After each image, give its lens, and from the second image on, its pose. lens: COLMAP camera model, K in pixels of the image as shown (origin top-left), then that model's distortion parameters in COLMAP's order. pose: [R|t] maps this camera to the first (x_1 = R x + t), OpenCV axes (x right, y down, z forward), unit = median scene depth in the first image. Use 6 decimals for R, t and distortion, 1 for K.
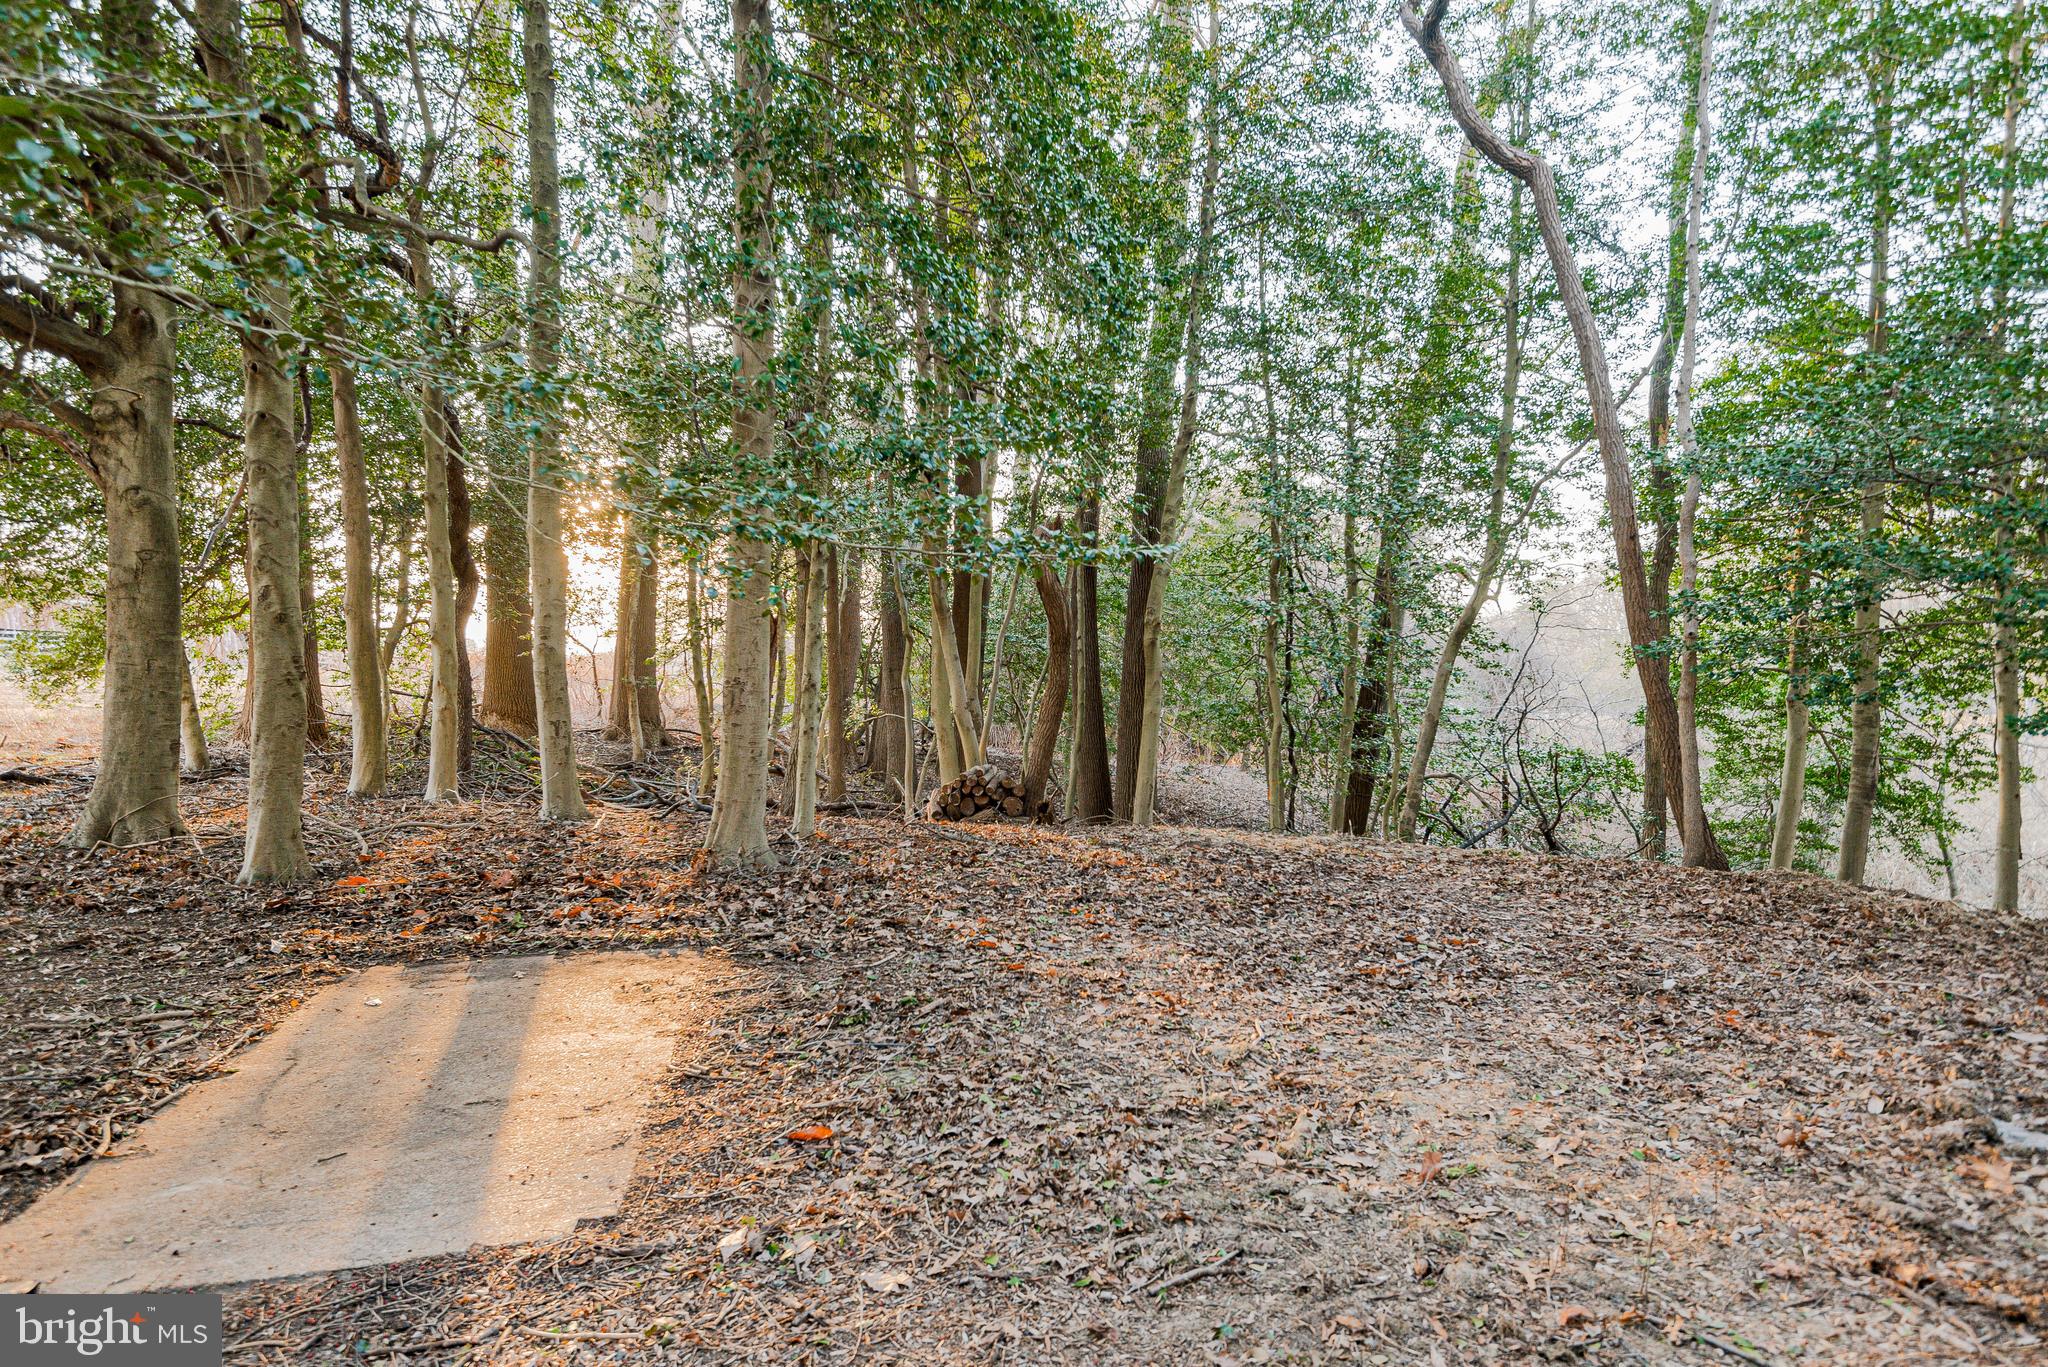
lens RADIAL K [[1128.6, 0, 1025.4], [0, 1128.6, 684.8], [0, 0, 1]] dist [-0.002992, 0.000066]
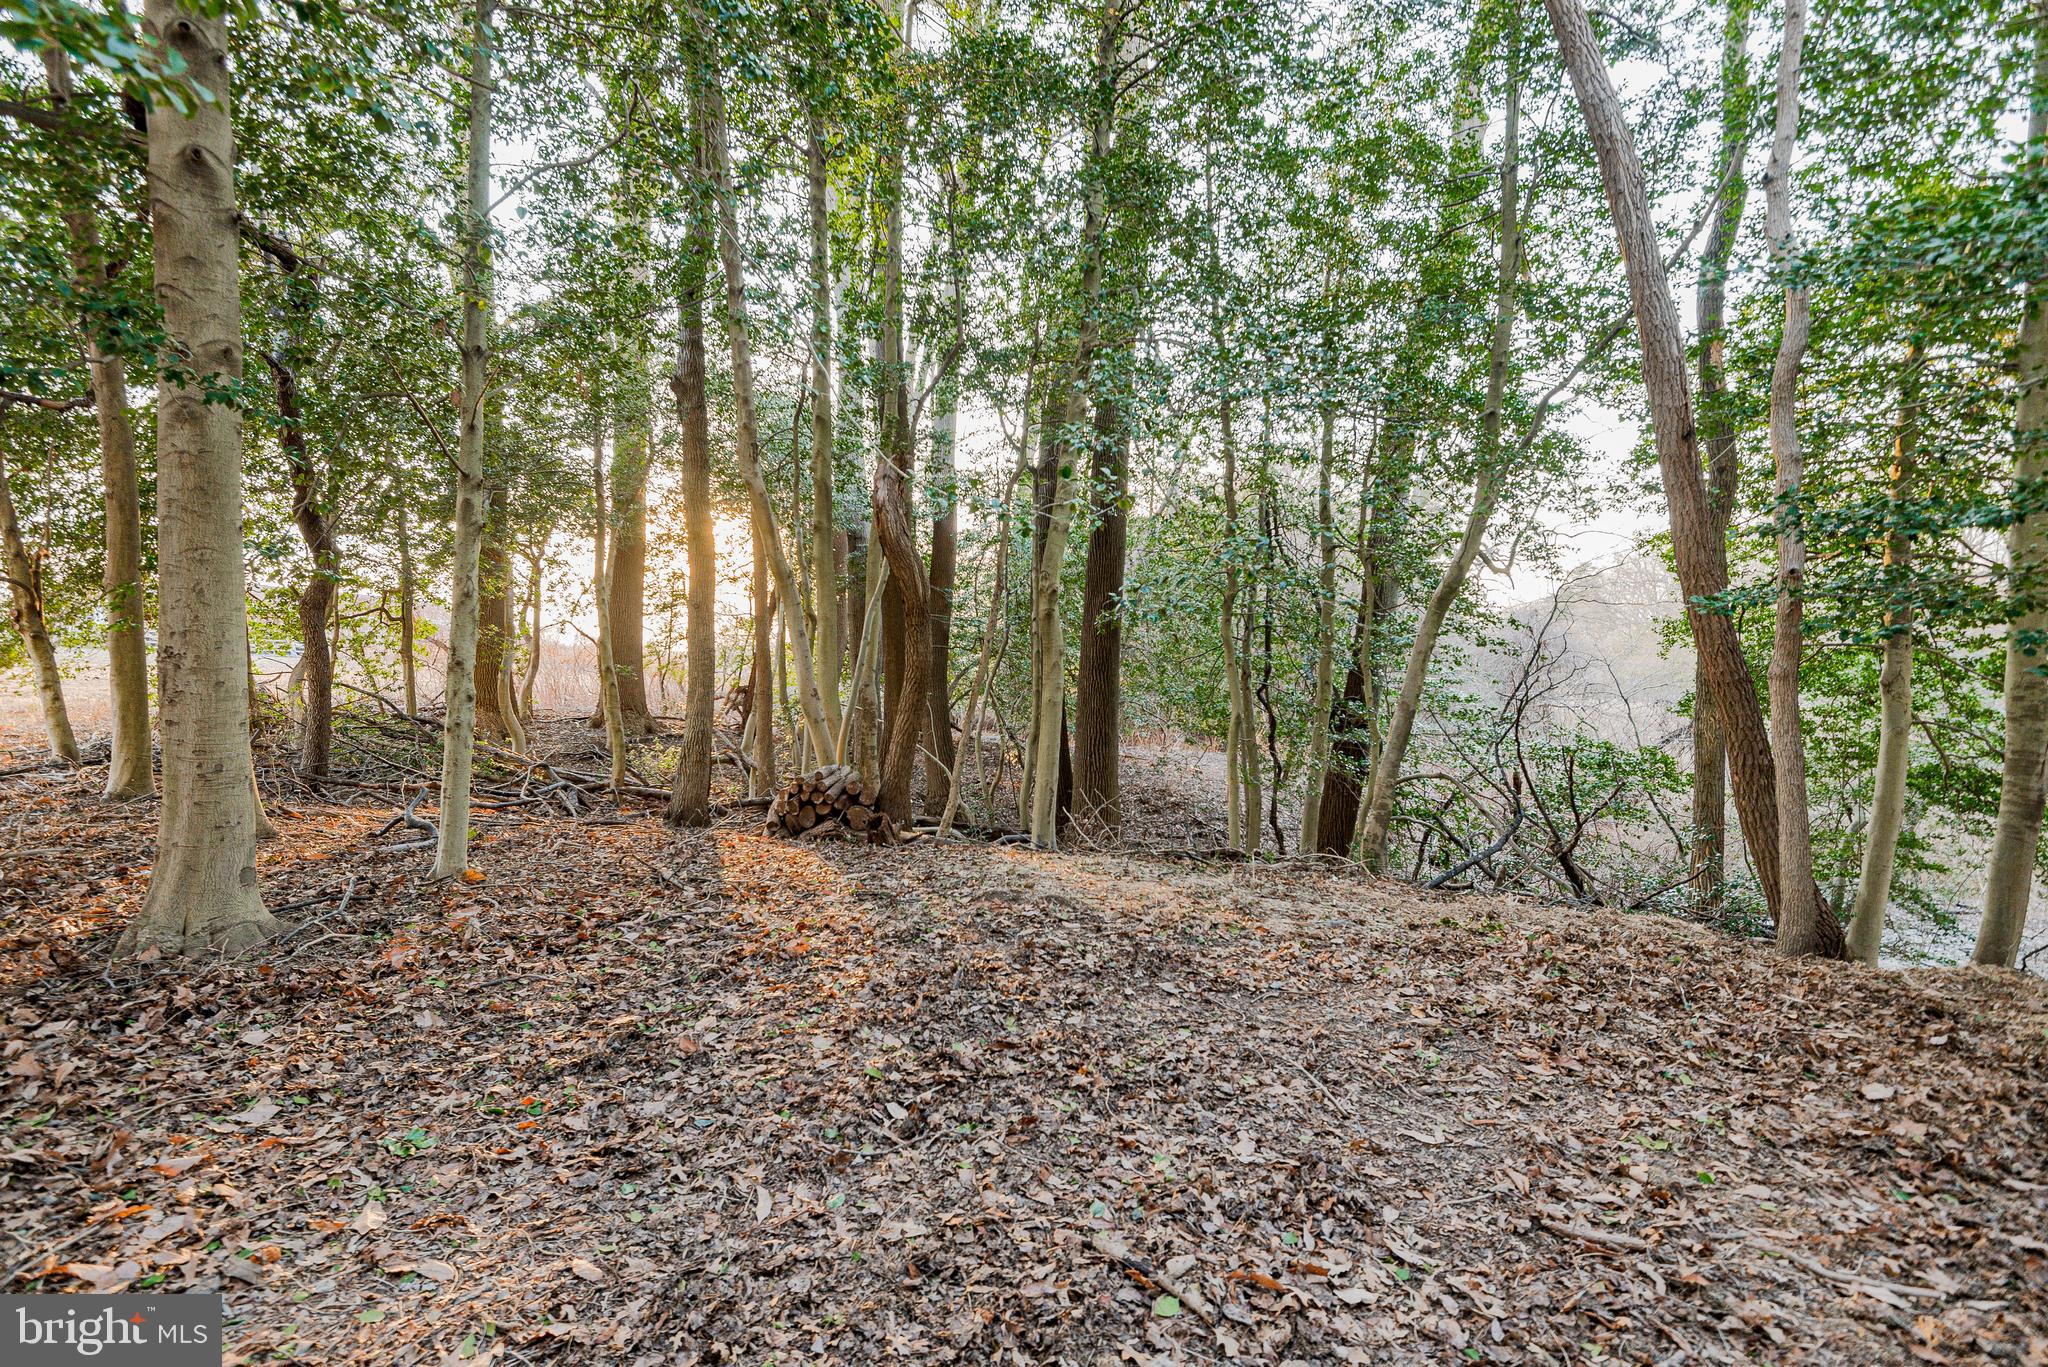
lens RADIAL K [[935.5, 0, 1021.9], [0, 935.5, 684.9], [0, 0, 1]] dist [0.001767, -0.000103]
pose [[0.994452, -0.002210, -0.105172, 0.133631], [0.003400, 0.999932, 0.011137, 0.004557], [0.105140, -0.011433, 0.994392, 0.266733]]
